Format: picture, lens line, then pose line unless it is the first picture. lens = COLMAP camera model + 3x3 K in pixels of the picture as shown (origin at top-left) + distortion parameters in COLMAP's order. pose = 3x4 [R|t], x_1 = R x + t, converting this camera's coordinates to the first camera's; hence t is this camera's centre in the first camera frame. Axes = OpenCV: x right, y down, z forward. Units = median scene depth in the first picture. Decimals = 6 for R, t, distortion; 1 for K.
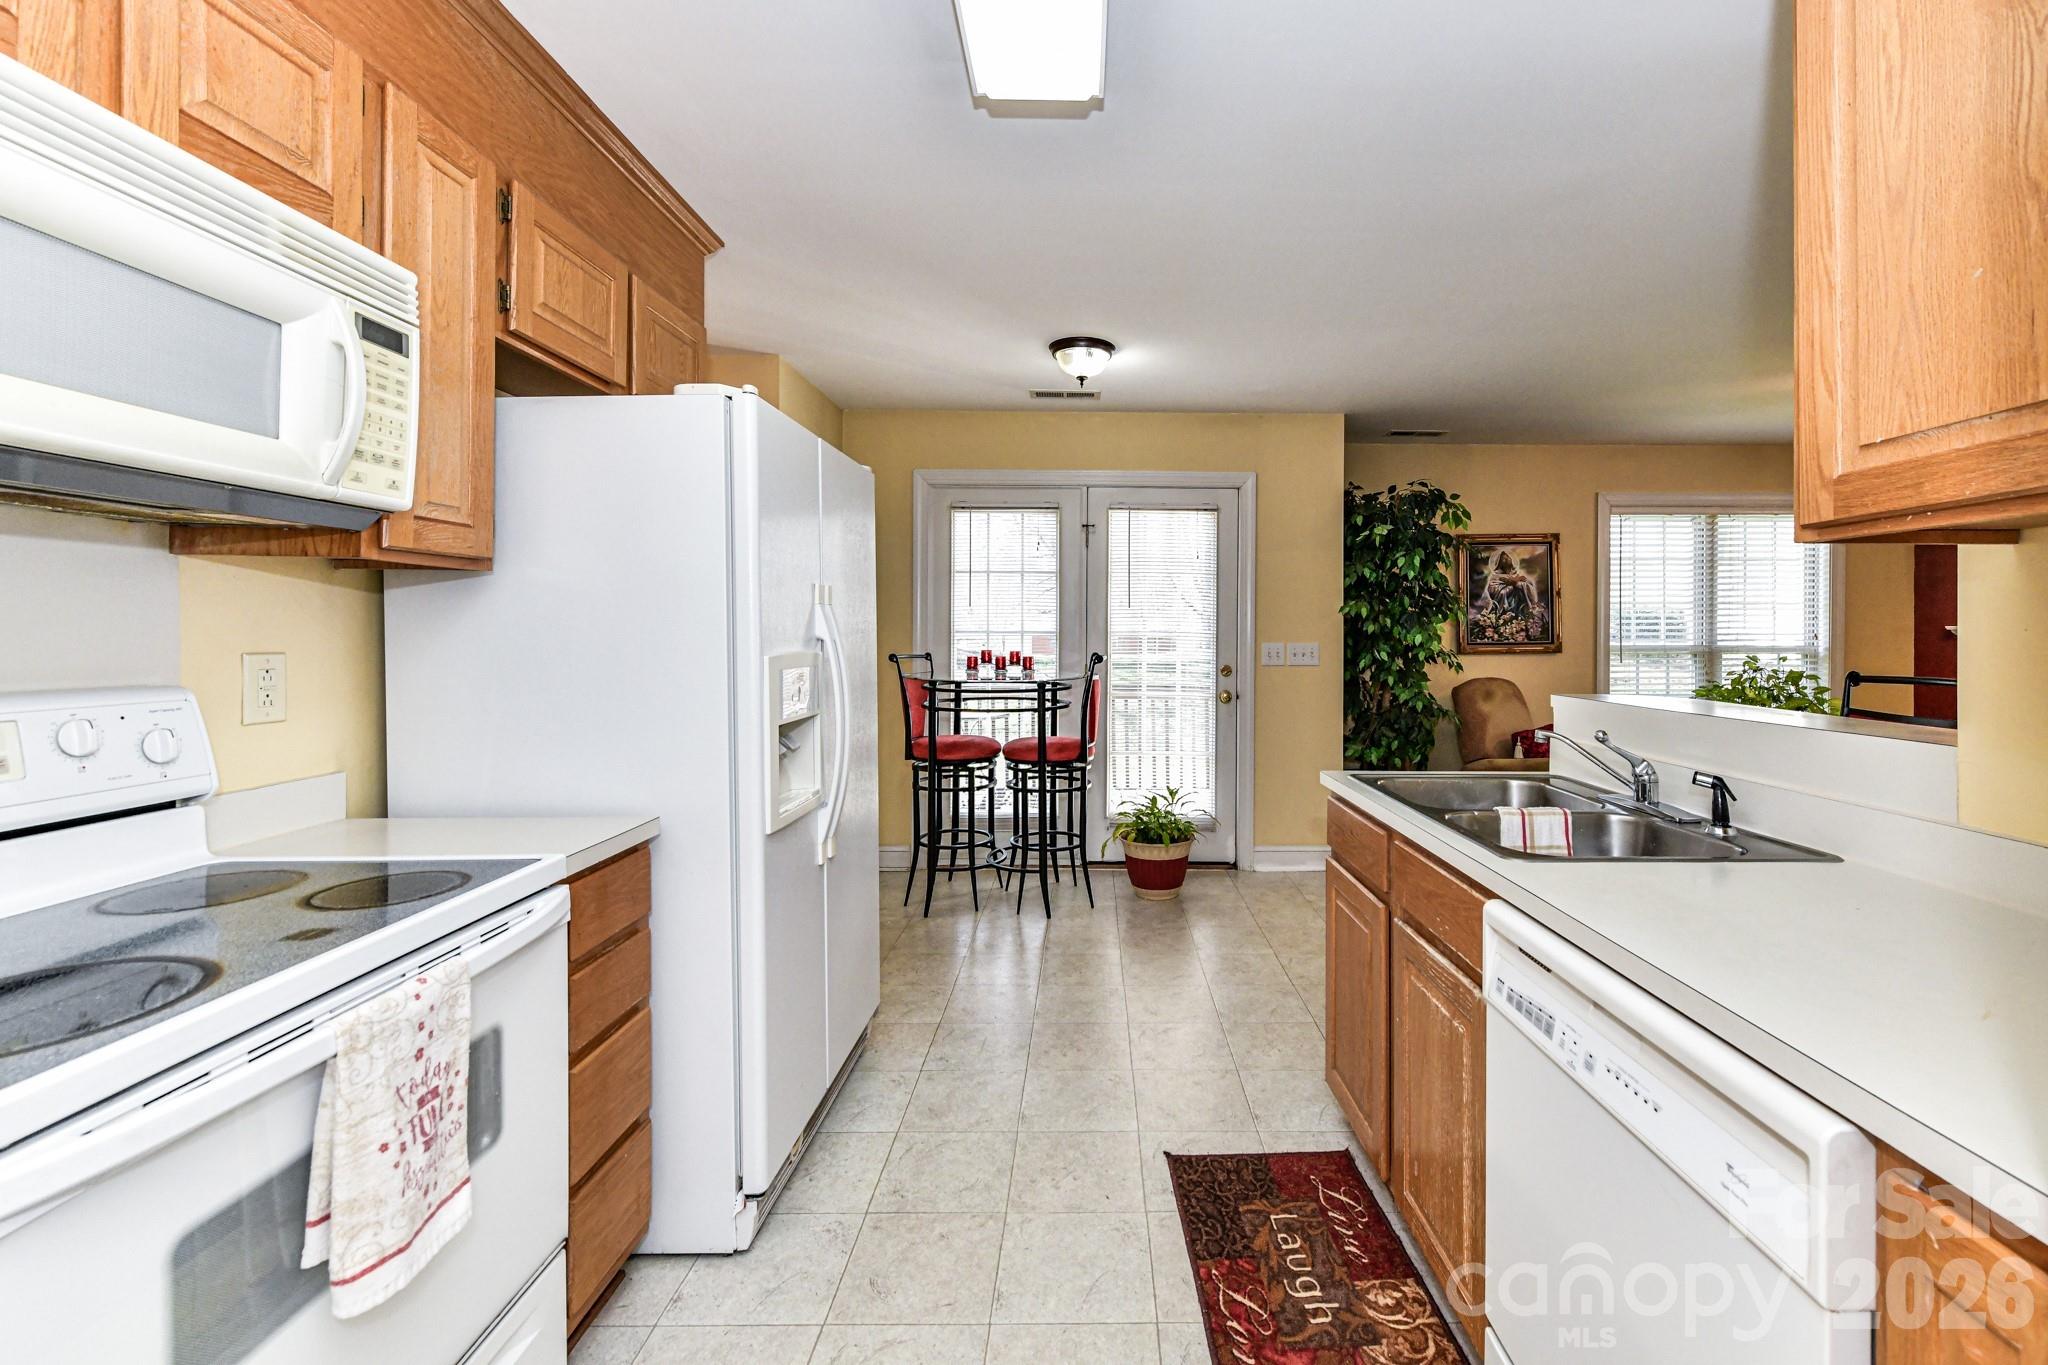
lens RADIAL K [[856.0, 0, 1087.0], [0, 856.0, 631.5], [0, 0, 1]] dist [0.001144, 0.000007]
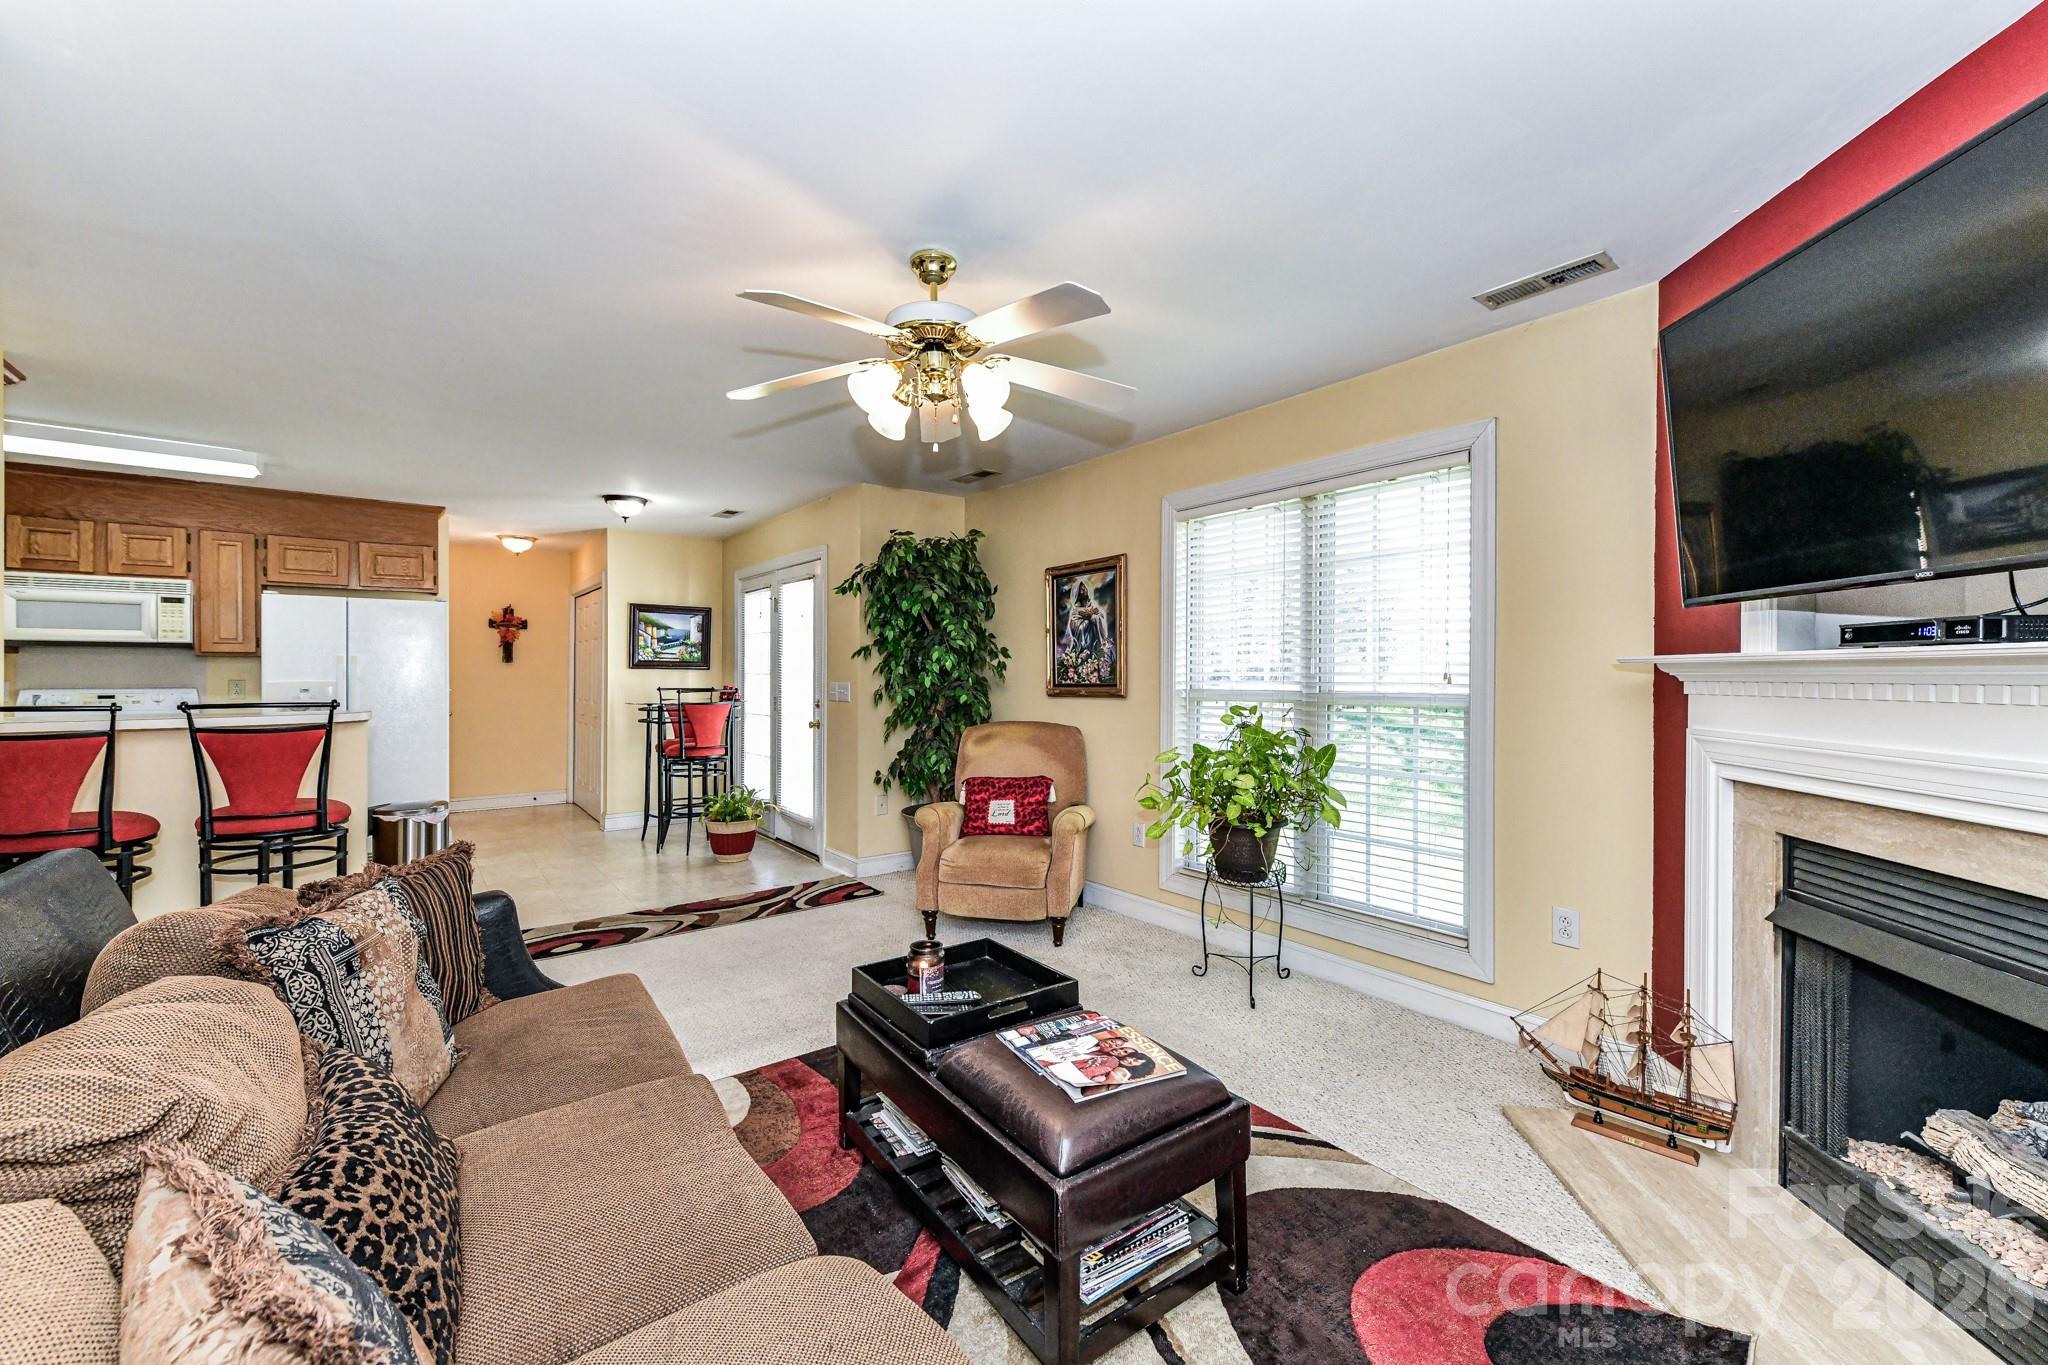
lens RADIAL K [[816.5, 0, 1027.6], [0, 816.5, 638.2], [0, 0, 1]] dist [0.027191, -0.000030]
pose [[0.612120, -0.038863, -0.789810, 1.291314], [0.001494, 0.998847, -0.047991, 0.006500], [0.790764, 0.028196, 0.611472, 0.504032]]
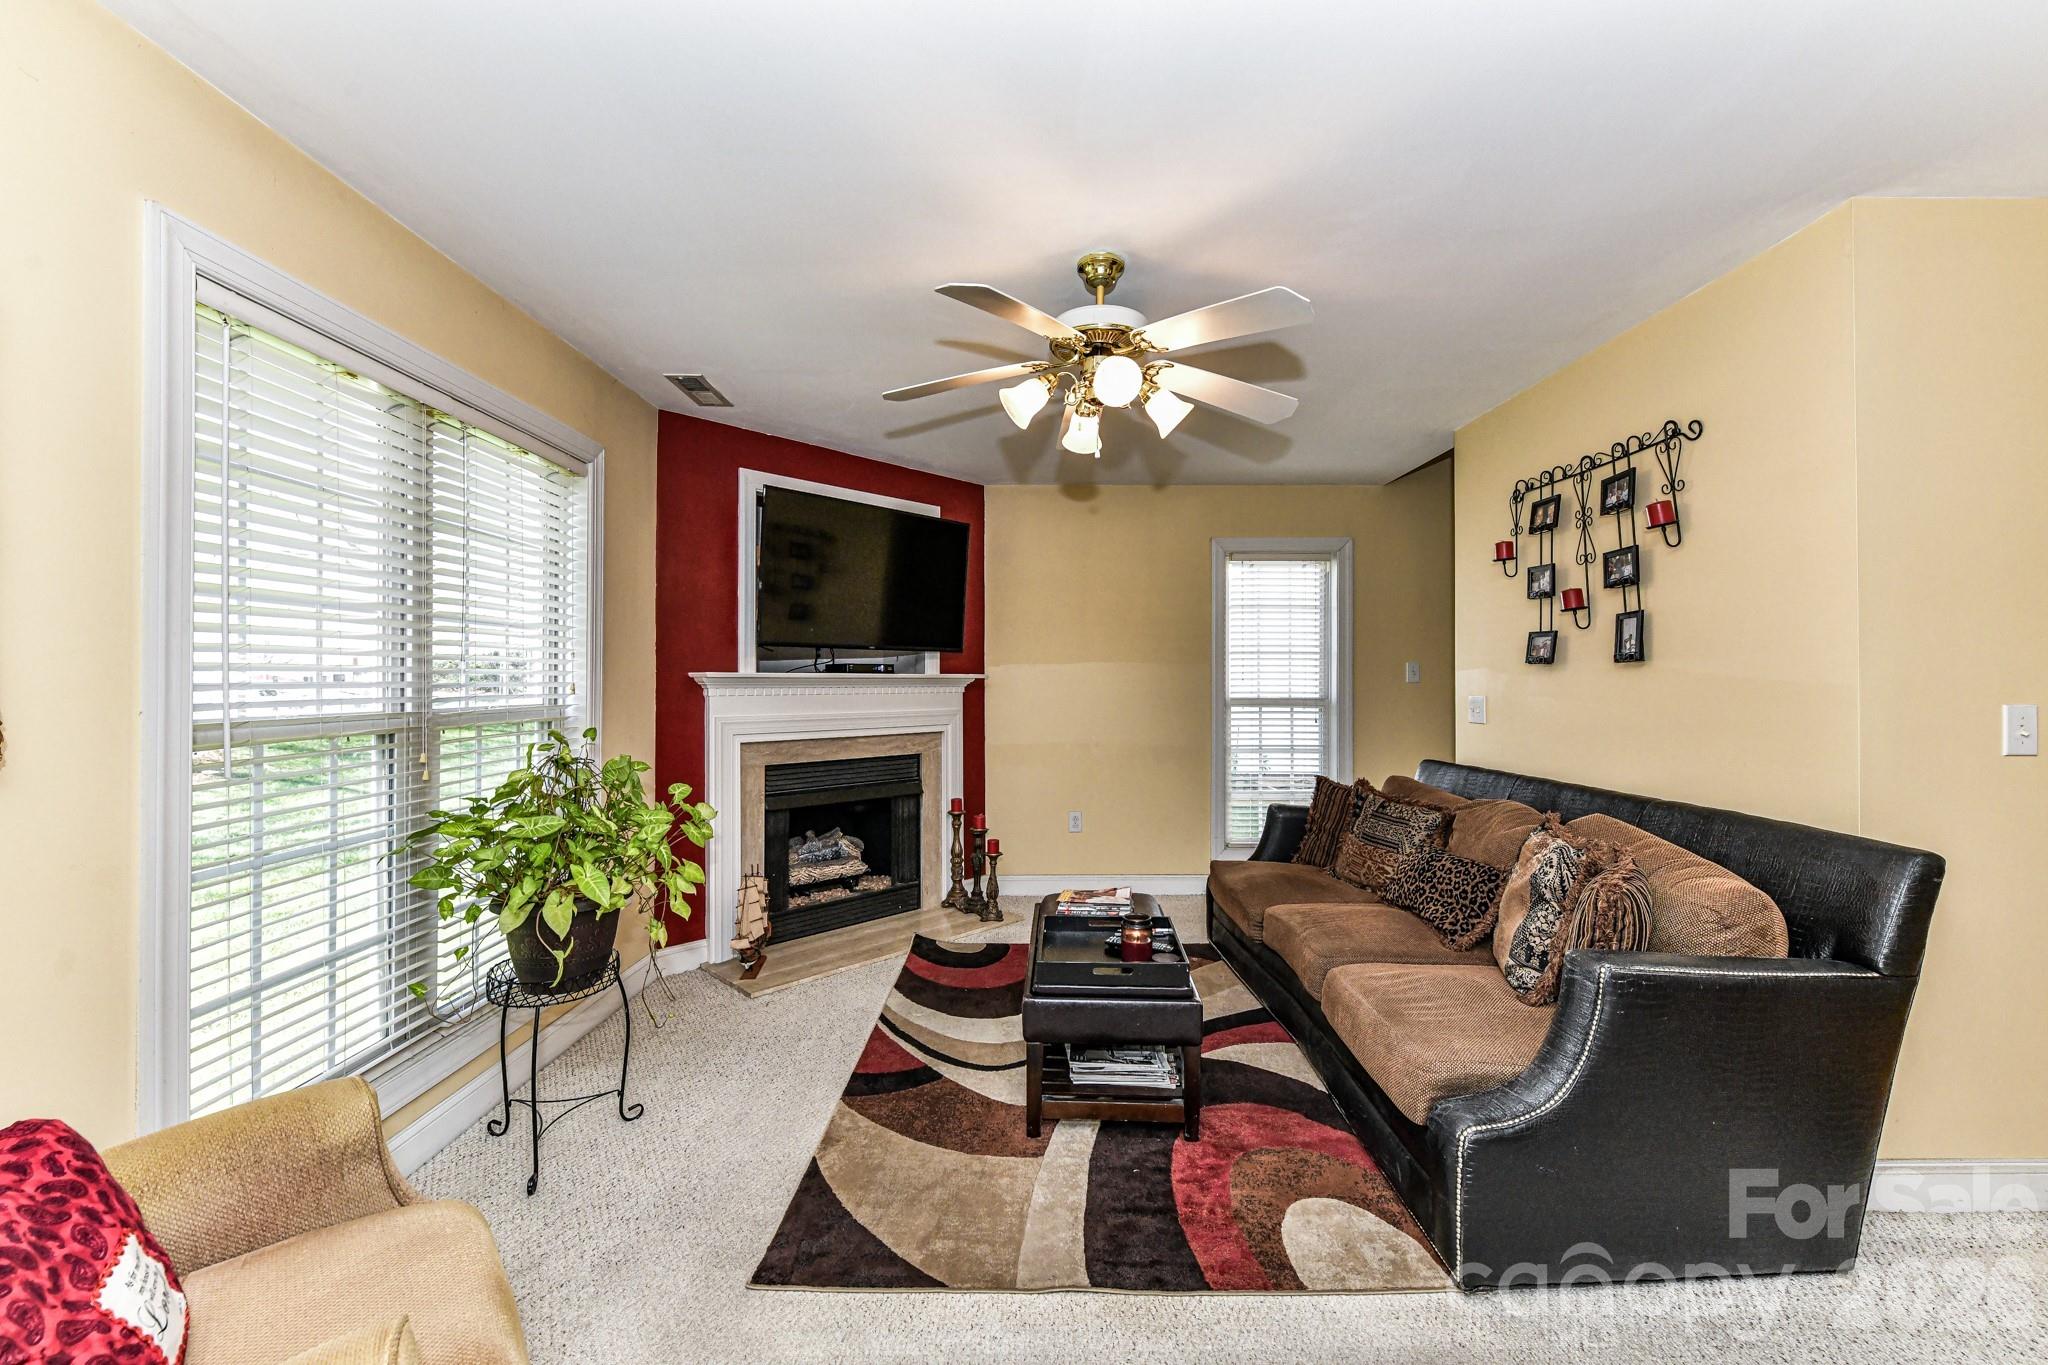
lens RADIAL K [[802.2, 0, 1024.0], [0, 802.2, 682.5], [0, 0, 1]] dist [-0.001380, -0.000536]
pose [[0.005452, -0.003532, 0.999979, 0.376681], [-0.001139, 0.999993, 0.003538, -0.000082], [-0.999984, -0.001158, 0.005448, 0.811313]]
